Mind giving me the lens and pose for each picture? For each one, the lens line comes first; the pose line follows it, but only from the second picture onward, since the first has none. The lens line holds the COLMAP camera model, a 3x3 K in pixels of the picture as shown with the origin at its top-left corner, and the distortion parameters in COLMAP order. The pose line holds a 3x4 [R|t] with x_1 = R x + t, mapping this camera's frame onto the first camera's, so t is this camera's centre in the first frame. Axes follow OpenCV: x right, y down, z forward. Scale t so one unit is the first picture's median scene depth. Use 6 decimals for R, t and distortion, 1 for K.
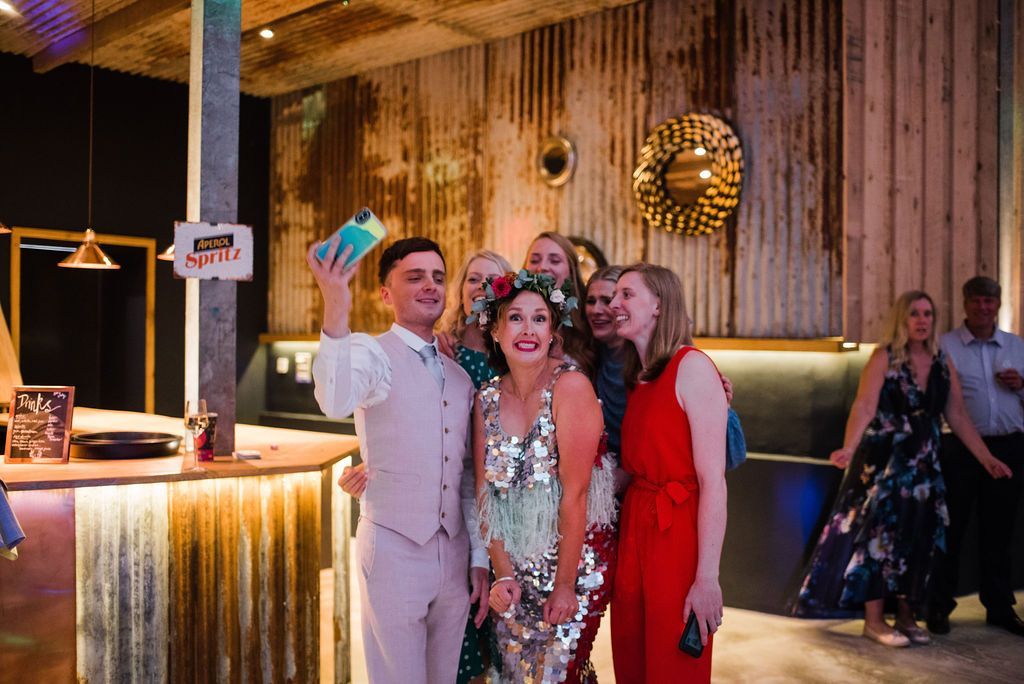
lens RADIAL K [[1009.9, 0, 510.6], [0, 1009.9, 338.5], [0, 0, 1]] dist [-0.065586, 0.000000]
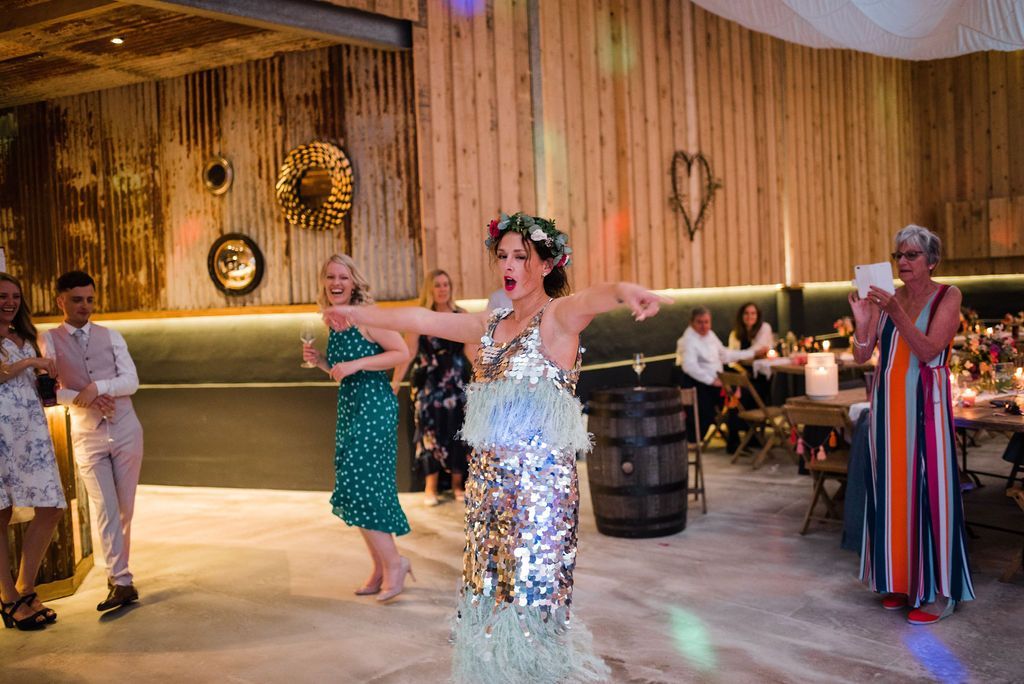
lens RADIAL K [[1009.9, 0, 514.0], [0, 1009.9, 339.4], [0, 0, 1]] dist [-0.065586, 0.000000]
pose [[0.951873, -0.065622, 0.299384, 0.008052], [0.055071, 0.997532, 0.043554, 0.001977], [-0.301503, -0.024971, 0.953138, -0.400721]]
